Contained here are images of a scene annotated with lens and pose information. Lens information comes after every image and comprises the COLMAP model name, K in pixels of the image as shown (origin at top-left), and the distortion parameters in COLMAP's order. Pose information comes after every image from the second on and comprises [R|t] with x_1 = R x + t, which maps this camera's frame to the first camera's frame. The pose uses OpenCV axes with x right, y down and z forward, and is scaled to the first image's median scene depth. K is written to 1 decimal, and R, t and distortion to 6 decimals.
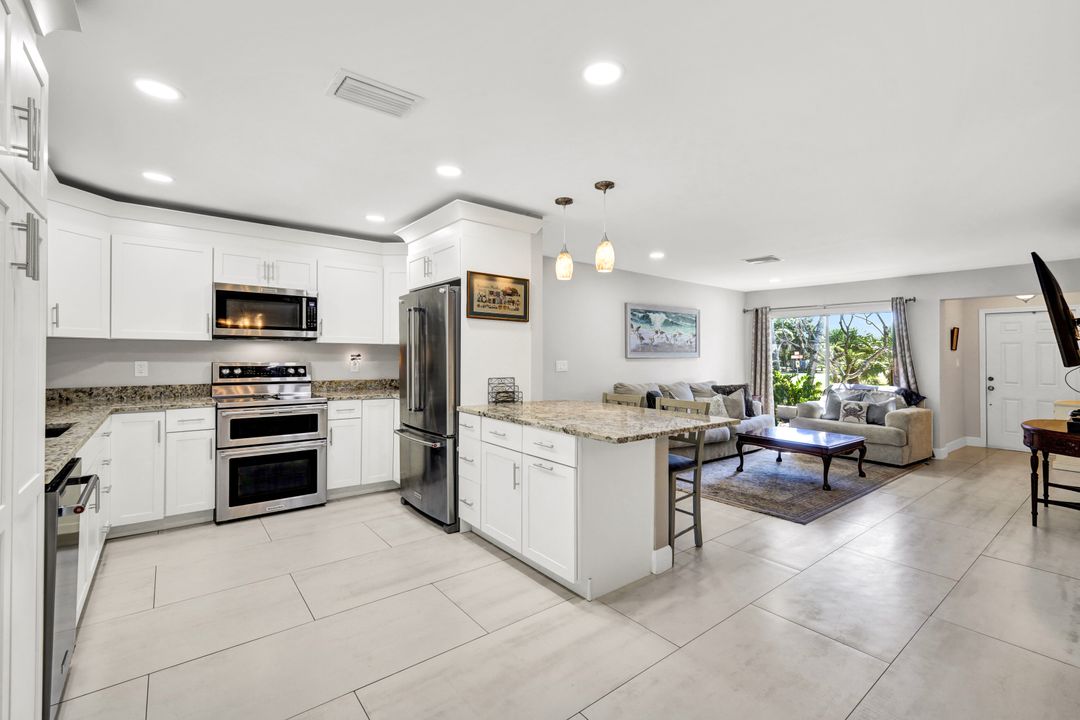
lens RADIAL K [[466.2, 0, 547.5], [0, 466.2, 349.3], [0, 0, 1]] dist [0.001086, -0.000018]
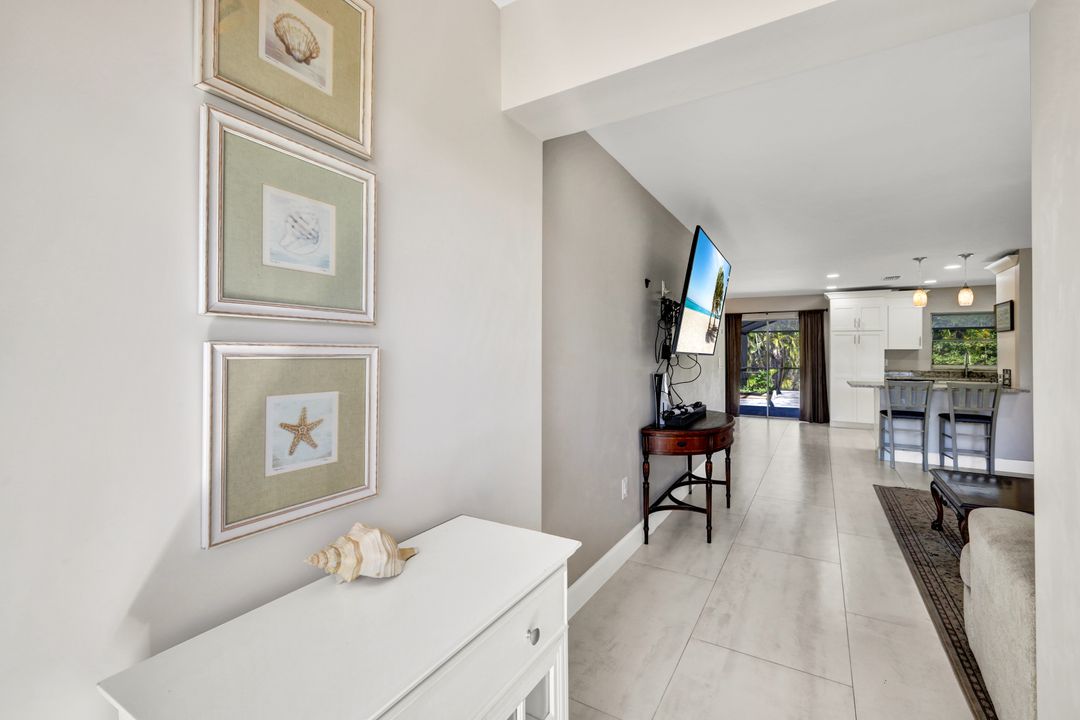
lens RADIAL K [[472.4, 0, 544.6], [0, 472.4, 340.9], [0, 0, 1]] dist [0.001128, -0.000090]
pose [[-0.931866, -0.026949, -0.361800, 1.709771], [-0.012671, 0.999047, -0.041777, 0.048473], [0.362581, -0.034347, -0.931319, 1.742906]]
